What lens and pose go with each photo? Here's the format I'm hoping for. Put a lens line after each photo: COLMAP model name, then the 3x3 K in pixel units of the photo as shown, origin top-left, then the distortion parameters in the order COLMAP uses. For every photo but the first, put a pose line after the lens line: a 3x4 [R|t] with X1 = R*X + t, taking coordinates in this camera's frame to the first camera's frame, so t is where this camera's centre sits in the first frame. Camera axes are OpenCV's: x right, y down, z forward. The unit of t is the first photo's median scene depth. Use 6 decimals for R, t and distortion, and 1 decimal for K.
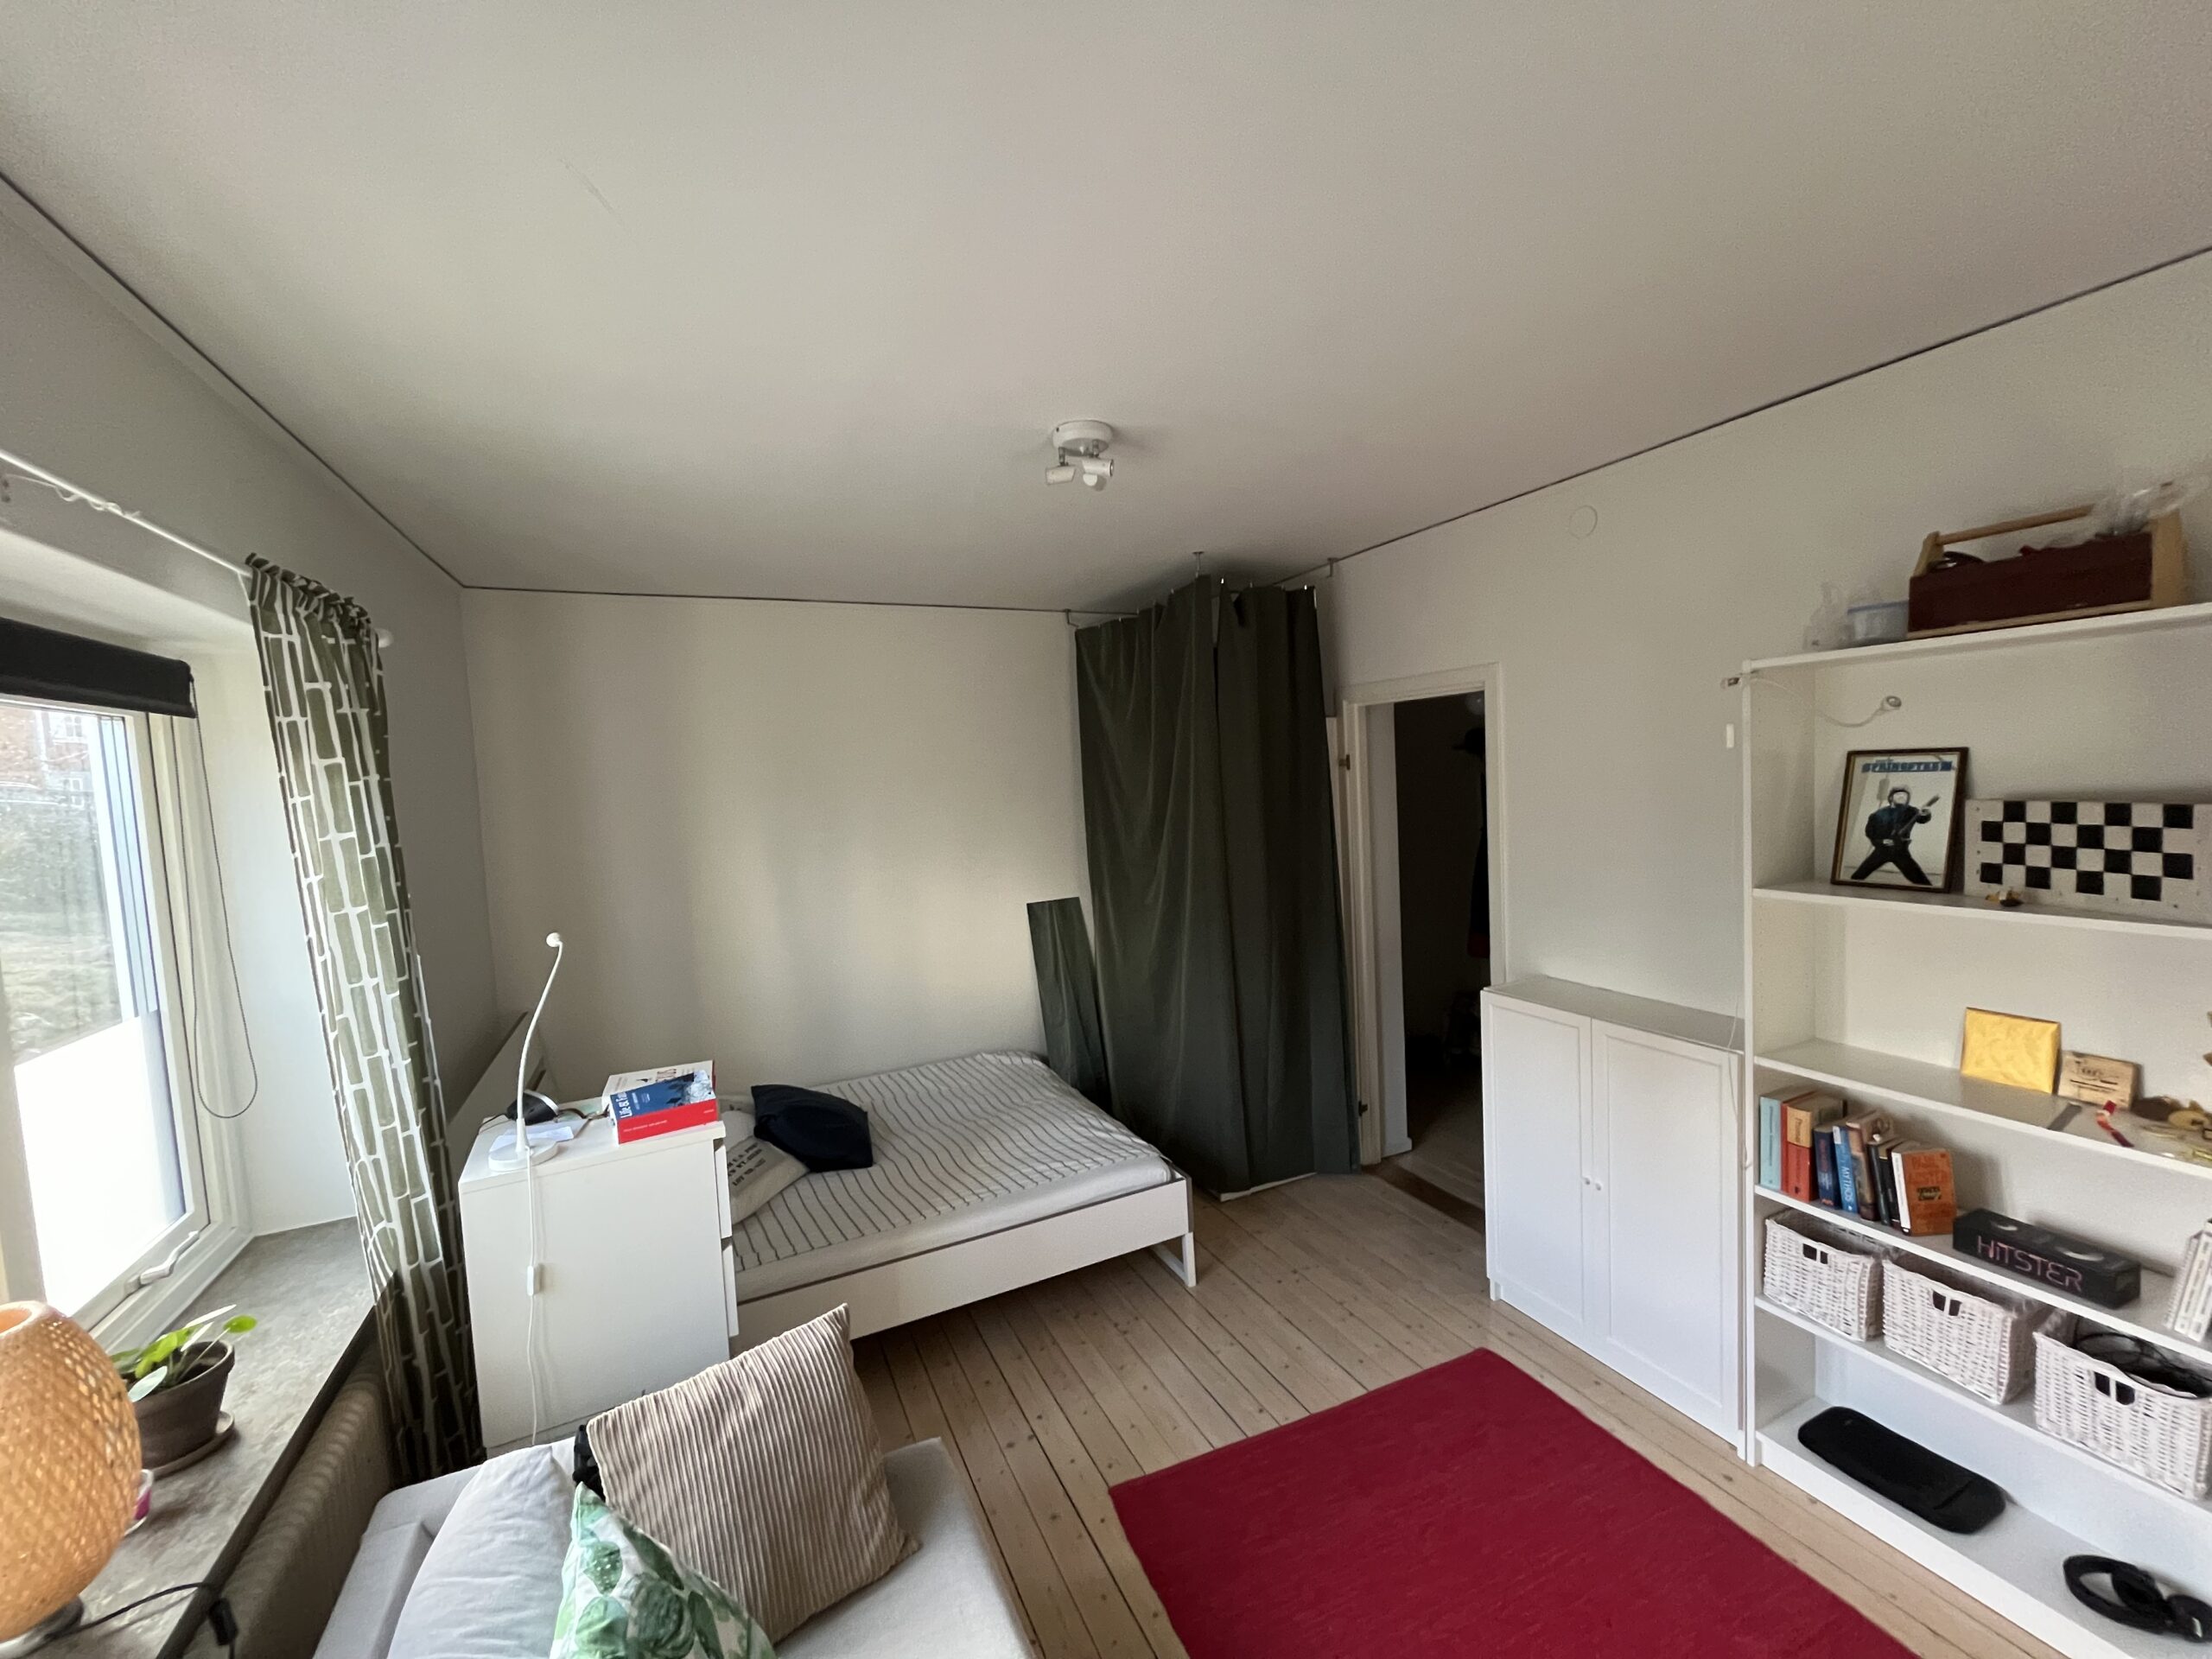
lens RADIAL K [[886.4, 0, 1101.9], [0, 886.4, 828.4], [0, 0, 1]] dist [-0.007047, 0.000096]
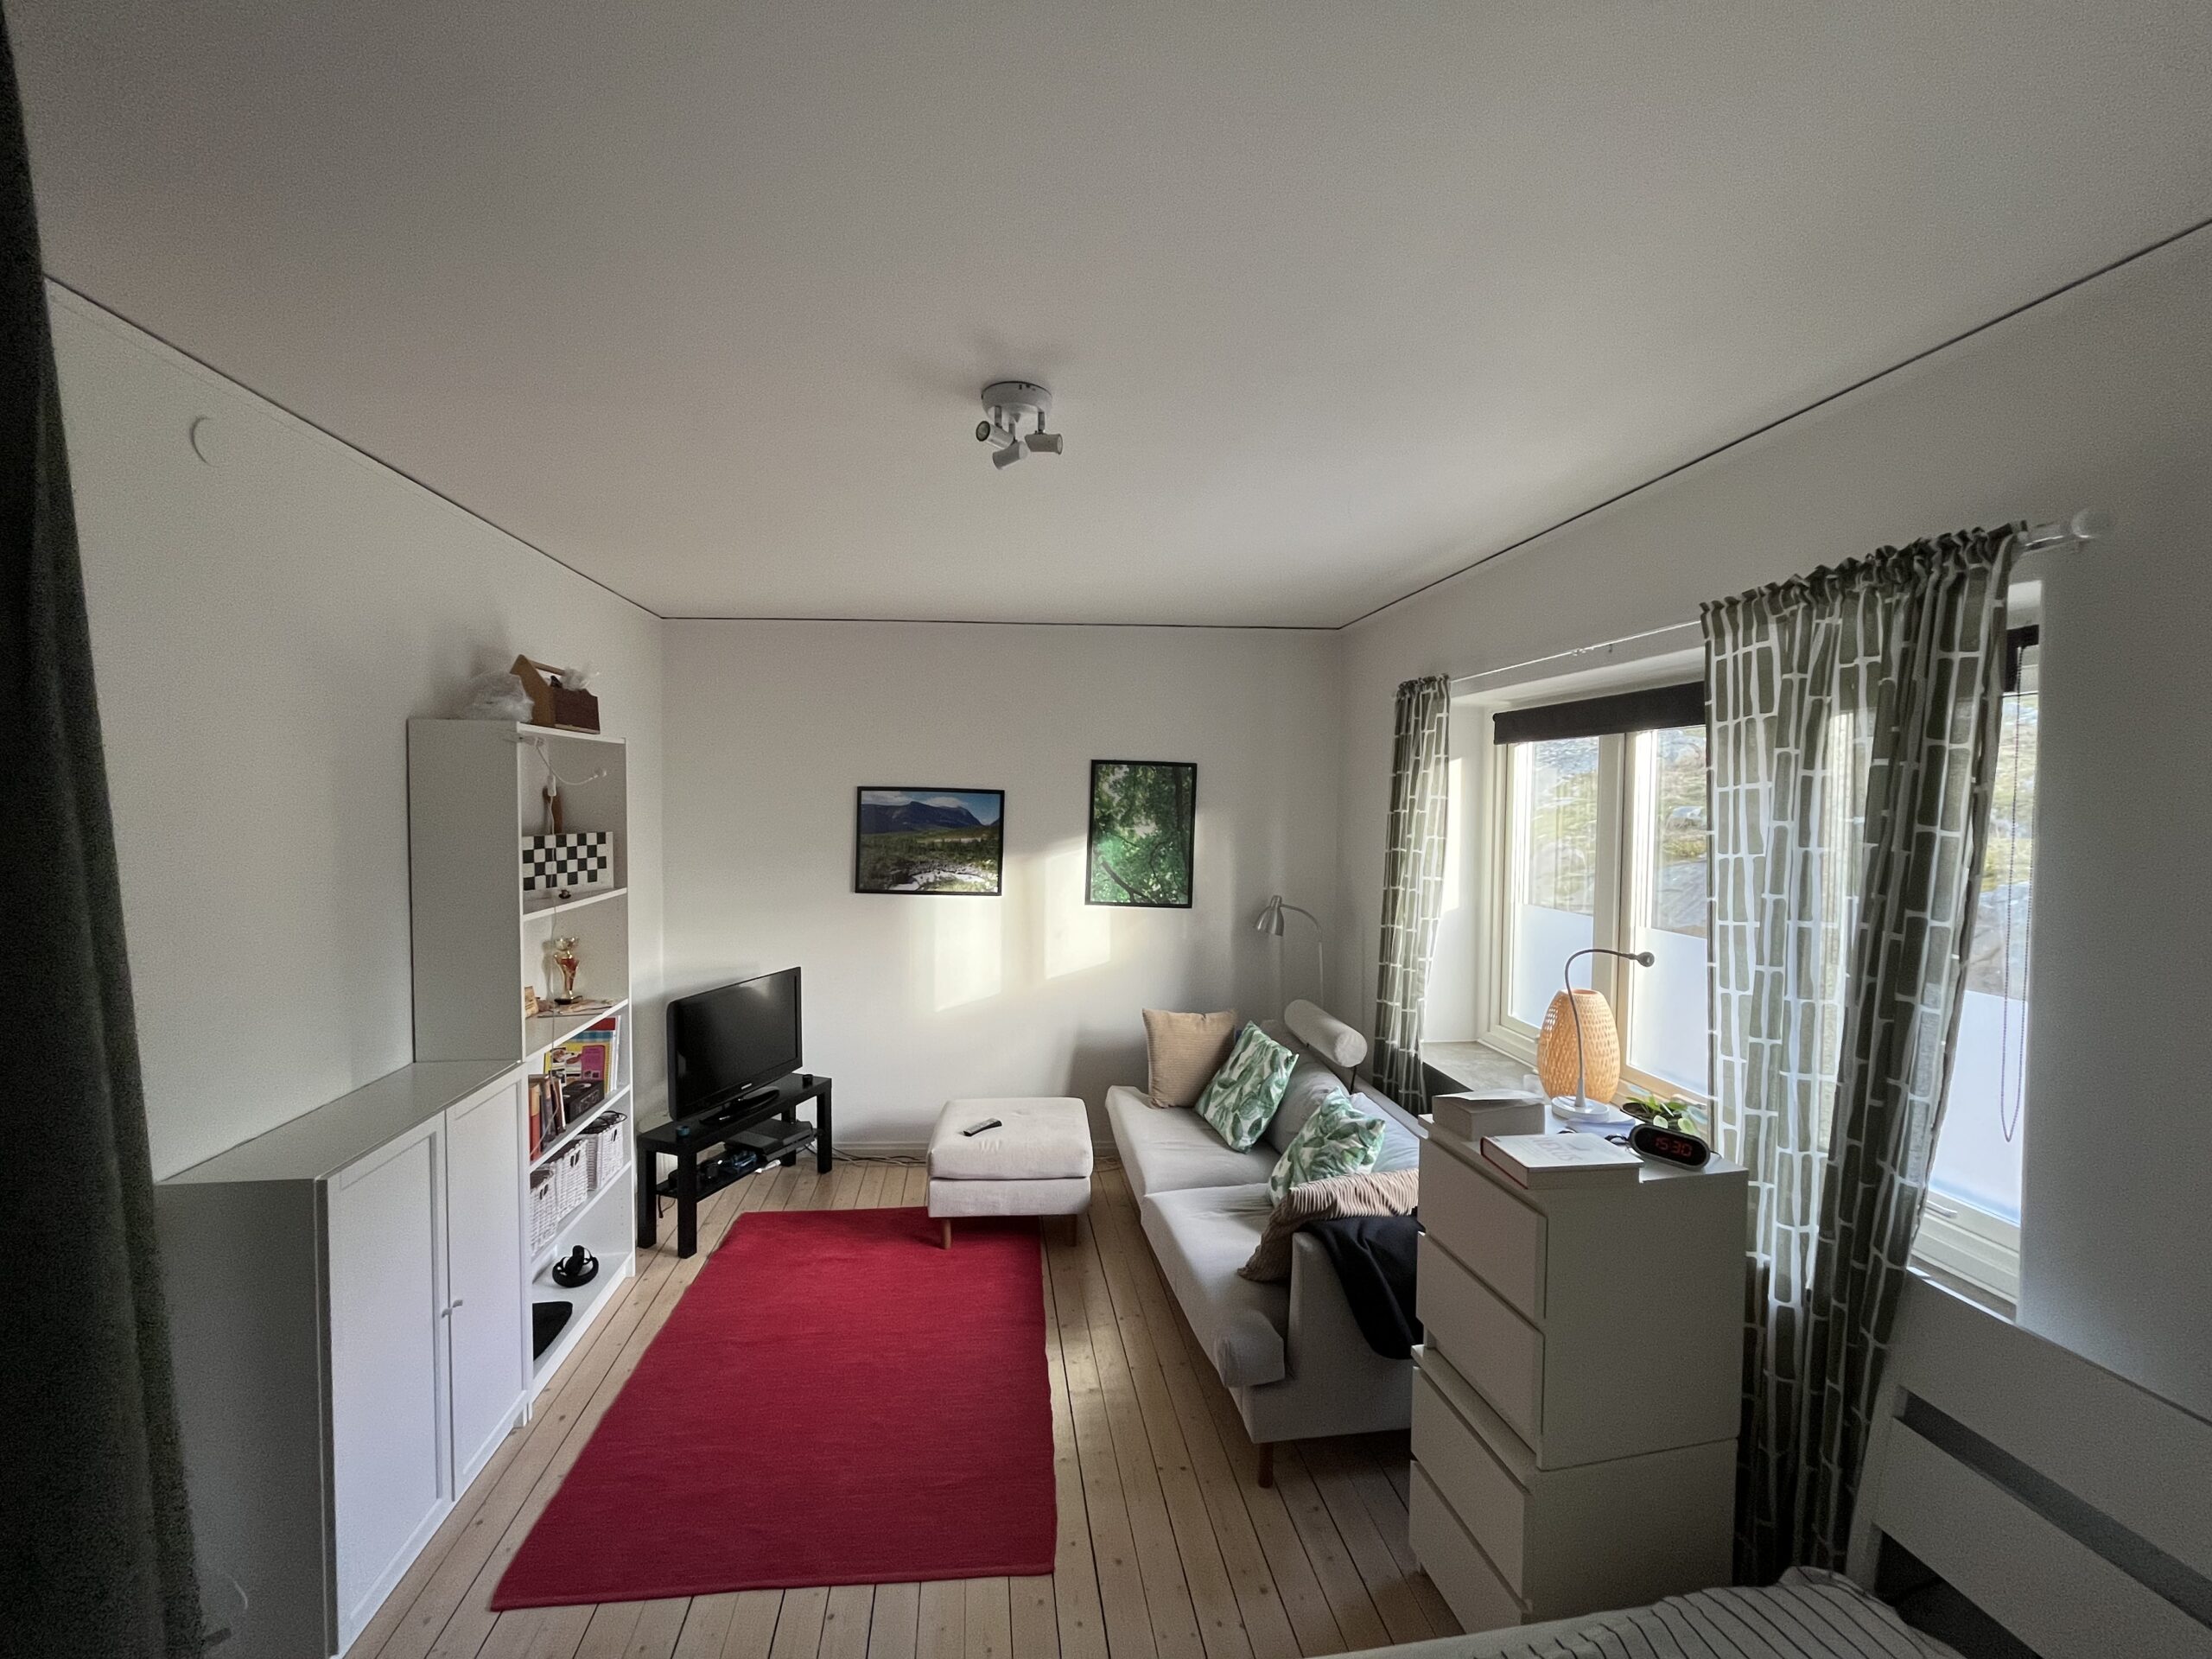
lens RADIAL K [[886.4, 0, 1101.9], [0, 886.4, 828.4], [0, 0, 1]] dist [-0.007047, 0.000096]
pose [[-0.956030, 0.029484, 0.291784, -0.407863], [0.055349, 0.995193, 0.080792, -0.116254], [-0.287999, 0.093389, -0.953066, 2.203375]]
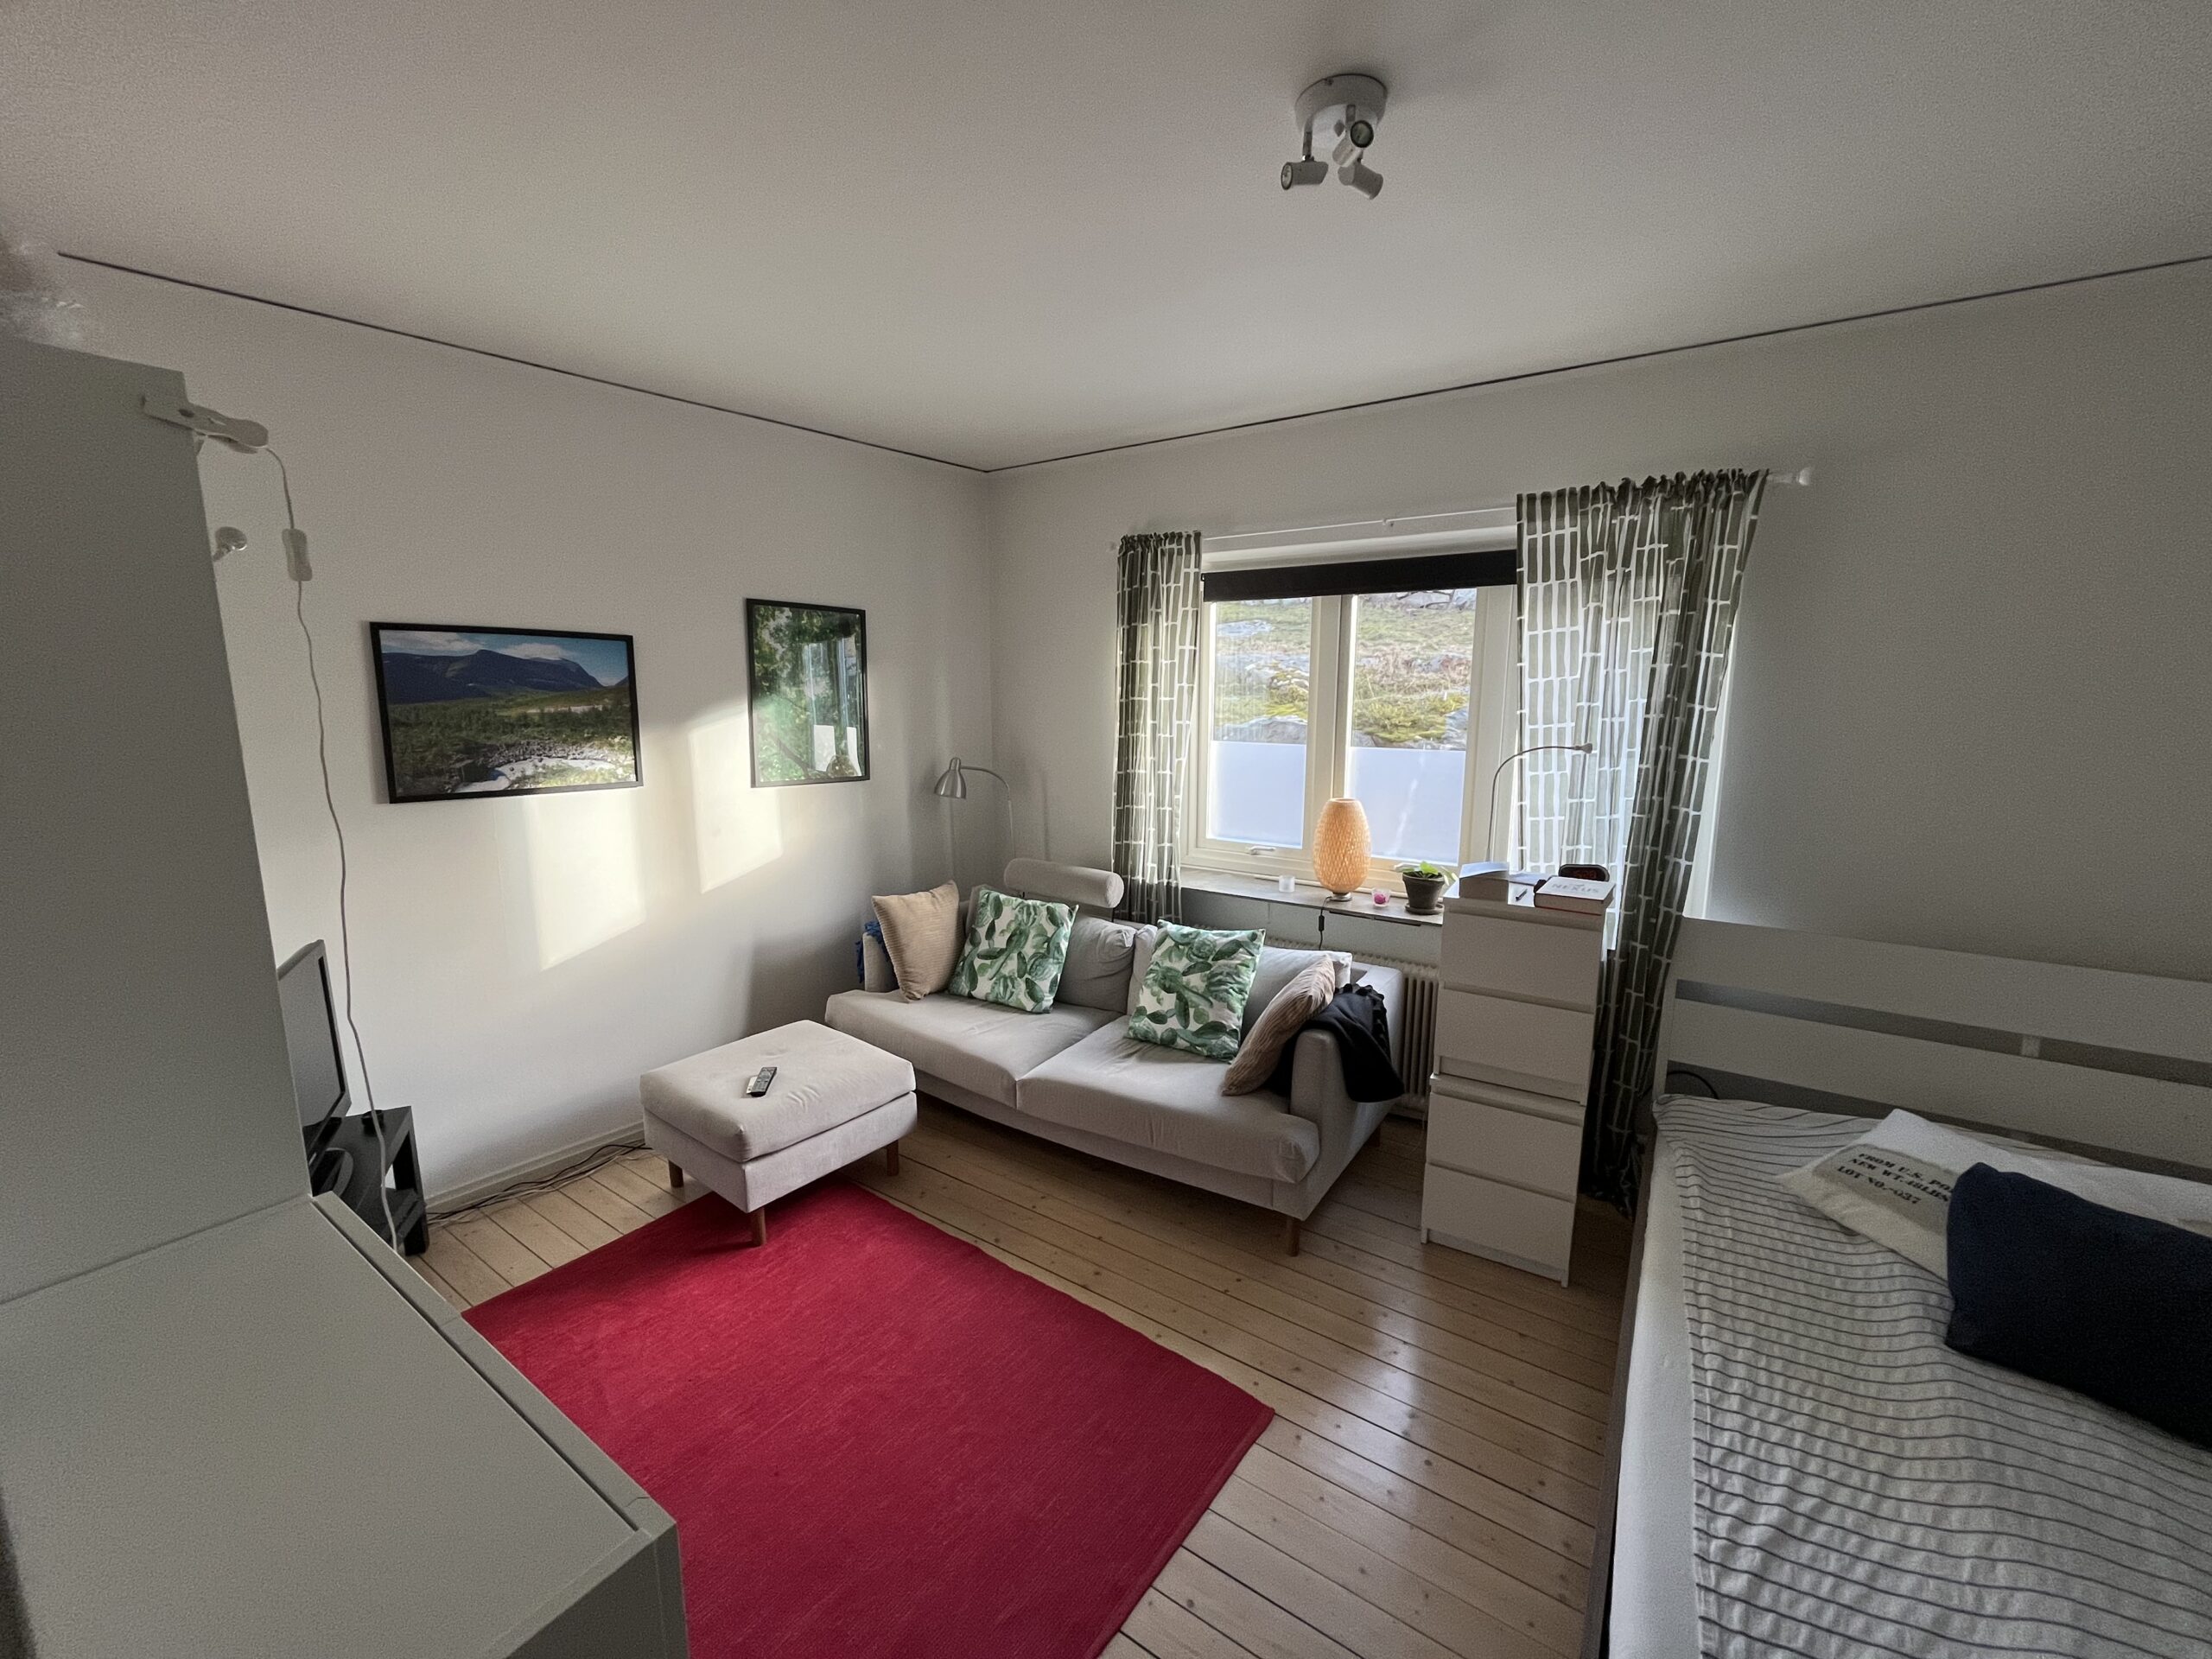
lens RADIAL K [[886.4, 0, 1101.9], [0, 886.4, 828.4], [0, 0, 1]] dist [-0.007047, 0.000096]
pose [[-0.860789, 0.129363, -0.492247, 0.661826], [0.009205, 0.970958, 0.239072, -0.077517], [0.508878, 0.201260, -0.836981, 1.915492]]
